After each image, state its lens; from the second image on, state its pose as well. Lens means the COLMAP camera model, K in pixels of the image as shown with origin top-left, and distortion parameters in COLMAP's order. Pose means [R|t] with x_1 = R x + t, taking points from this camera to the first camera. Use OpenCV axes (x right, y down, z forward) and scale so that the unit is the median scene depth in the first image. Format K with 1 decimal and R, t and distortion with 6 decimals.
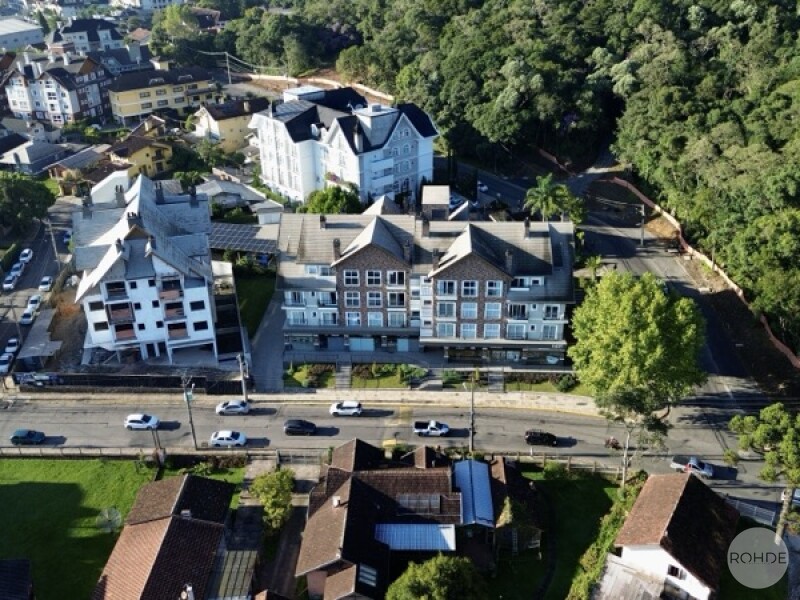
lens RADIAL K [[750.2, 0, 403.1], [0, 750.2, 299.2], [0, 0, 1]] dist [0.086478, -0.125778]
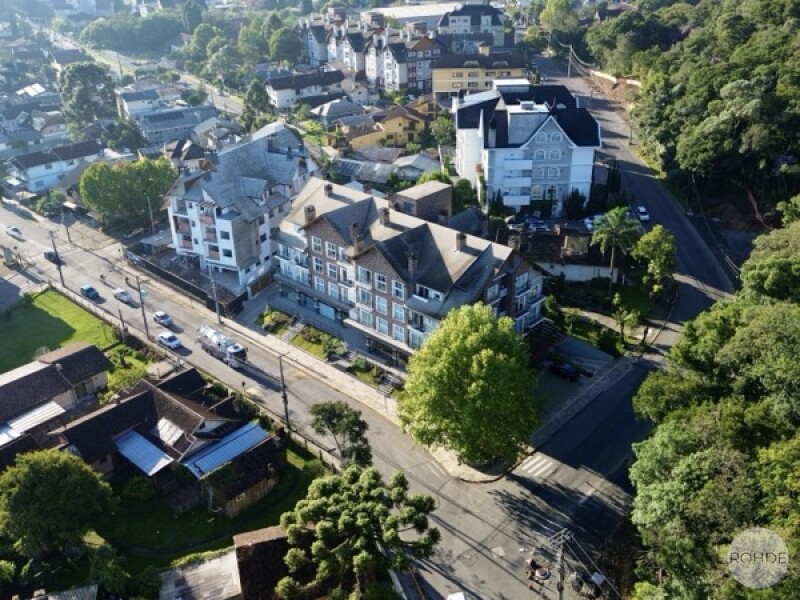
lens RADIAL K [[750.2, 0, 403.1], [0, 750.2, 299.2], [0, 0, 1]] dist [0.086478, -0.125778]
pose [[0.760758, 0.294261, -0.578496, 0.637936], [-0.292039, 0.951187, 0.099786, -0.093305], [0.579621, 0.093031, 0.809559, 0.202876]]
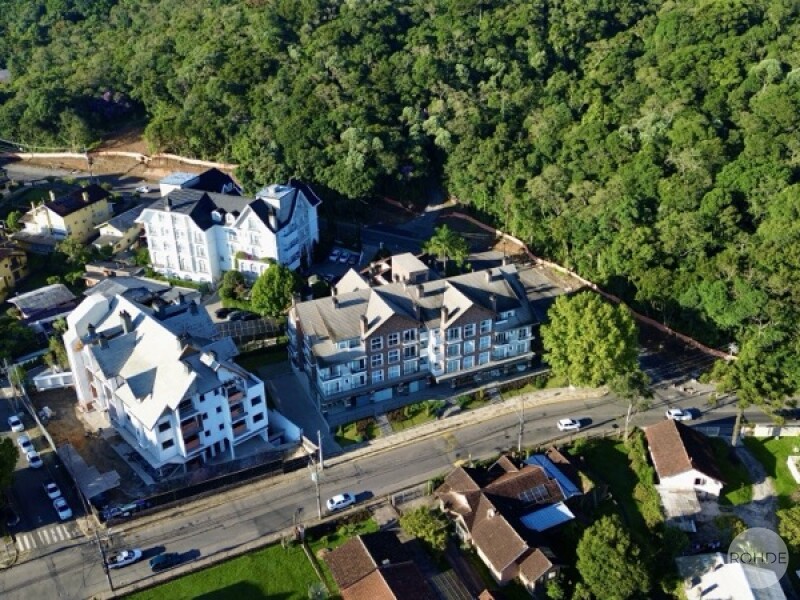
lens RADIAL K [[750.2, 0, 403.1], [0, 750.2, 299.2], [0, 0, 1]] dist [0.086478, -0.125778]
pose [[0.883297, -0.213829, 0.417209, -0.500416], [0.215724, 0.975496, 0.043241, -0.136414], [-0.416232, 0.051808, 0.907781, -0.119579]]
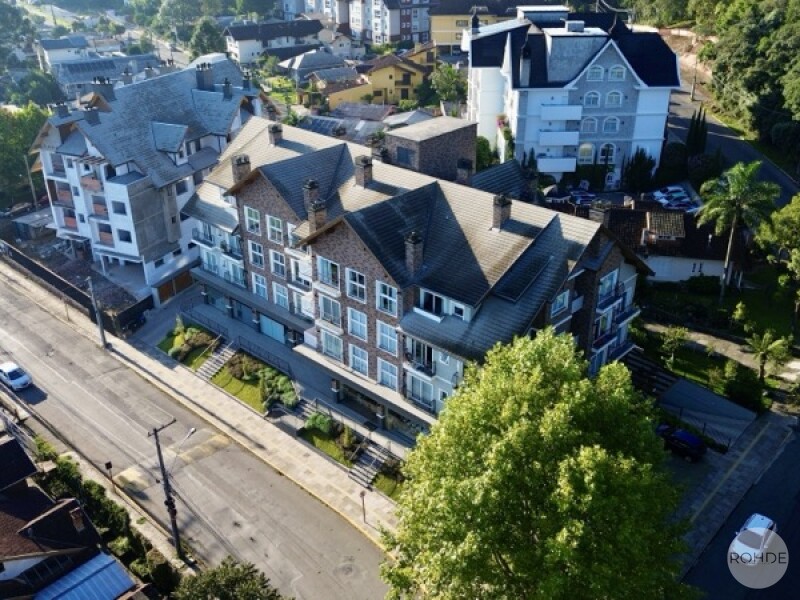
lens RADIAL K [[750.2, 0, 403.1], [0, 750.2, 299.2], [0, 0, 1]] dist [0.086478, -0.125778]
pose [[0.767146, 0.301809, -0.566037, 0.401145], [-0.297807, 0.949113, 0.102449, -0.066404], [0.568153, 0.089976, 0.817989, 0.524007]]
